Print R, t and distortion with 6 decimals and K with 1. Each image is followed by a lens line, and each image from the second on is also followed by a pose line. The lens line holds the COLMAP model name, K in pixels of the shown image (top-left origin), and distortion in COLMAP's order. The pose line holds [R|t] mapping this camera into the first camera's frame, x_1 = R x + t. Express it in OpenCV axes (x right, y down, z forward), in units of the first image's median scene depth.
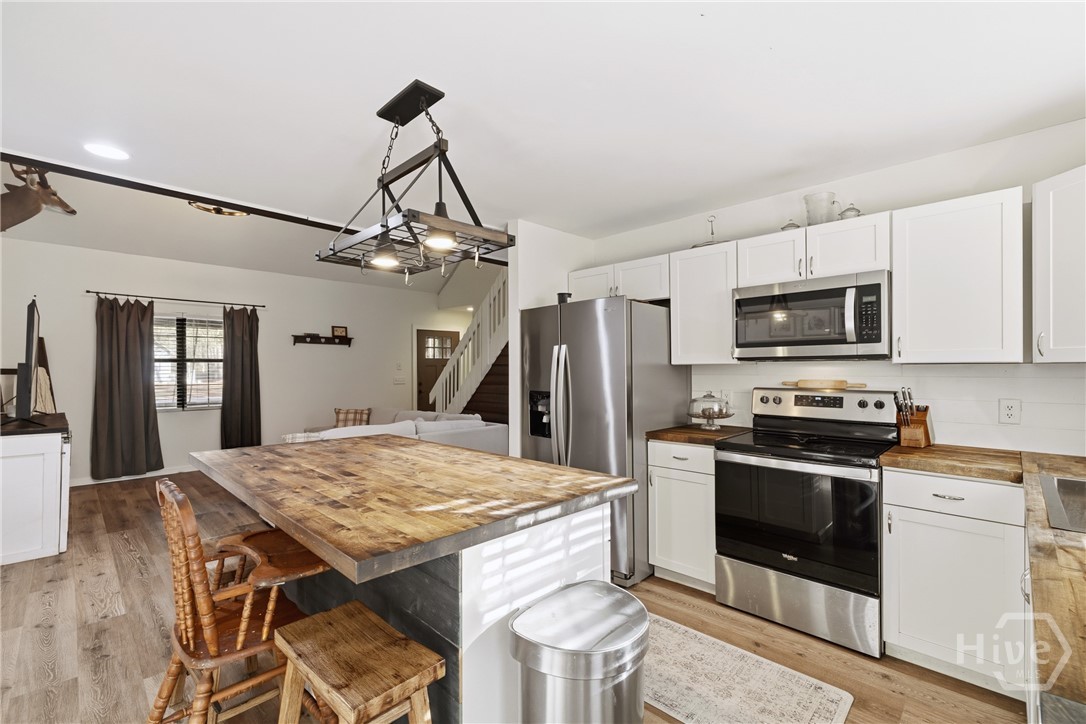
lens RADIAL K [[462.2, 0, 544.4], [0, 462.2, 363.8], [0, 0, 1]] dist [-0.001173, 0.000828]
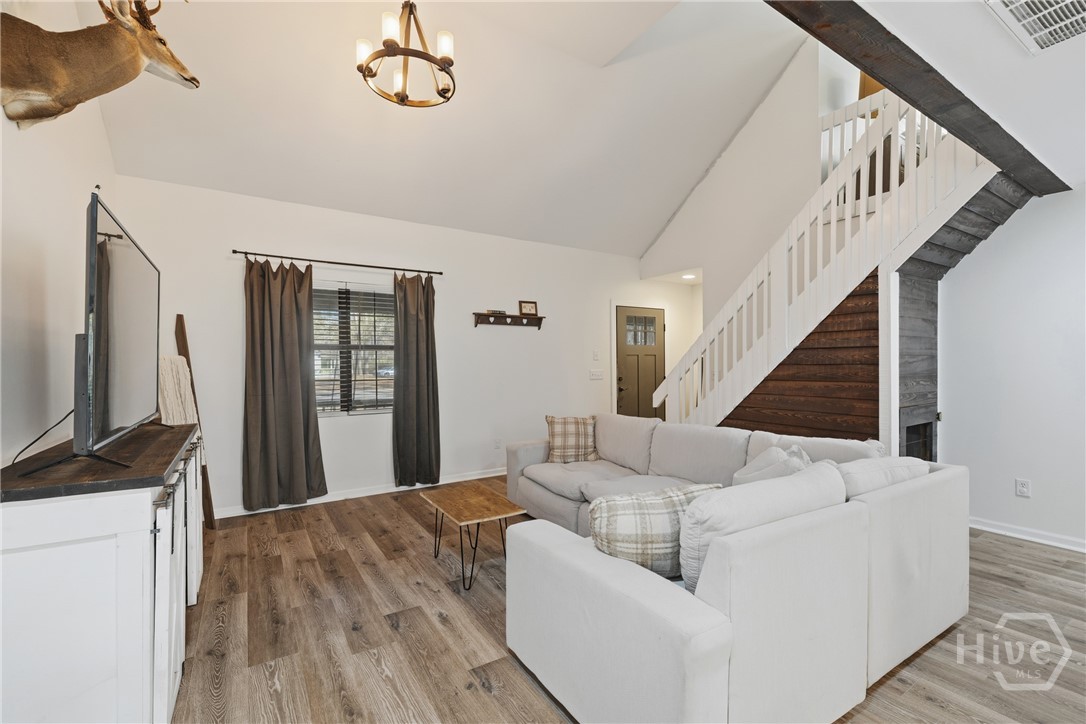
lens RADIAL K [[462.2, 0, 547.1], [0, 462.2, 365.5], [0, 0, 1]] dist [-0.001173, 0.000828]
pose [[0.974755, -0.005883, -0.223202, -0.305449], [0.008976, 0.999877, 0.012846, 0.015038], [0.223099, -0.014525, 0.974688, 0.350313]]
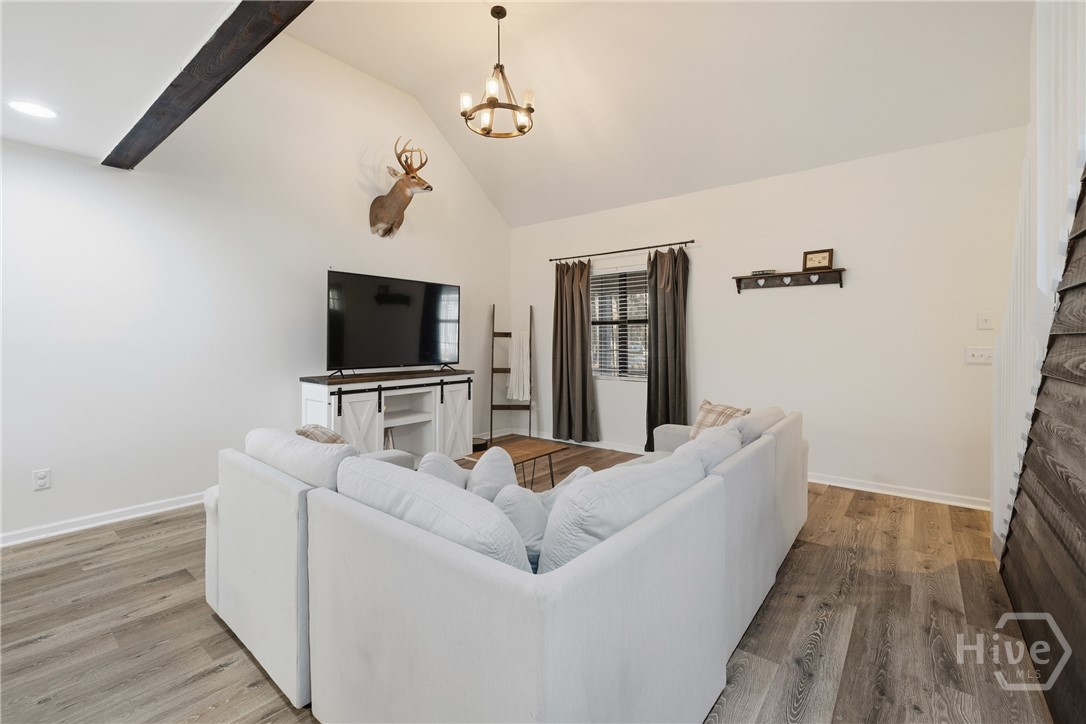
lens RADIAL K [[462.2, 0, 553.1], [0, 462.2, 344.5], [0, 0, 1]] dist [-0.001173, 0.000828]
pose [[0.113293, 0.009649, -0.993515, 0.073368], [0.011252, 0.999876, 0.010994, 0.023991], [0.993498, -0.012425, 0.113171, 0.770944]]
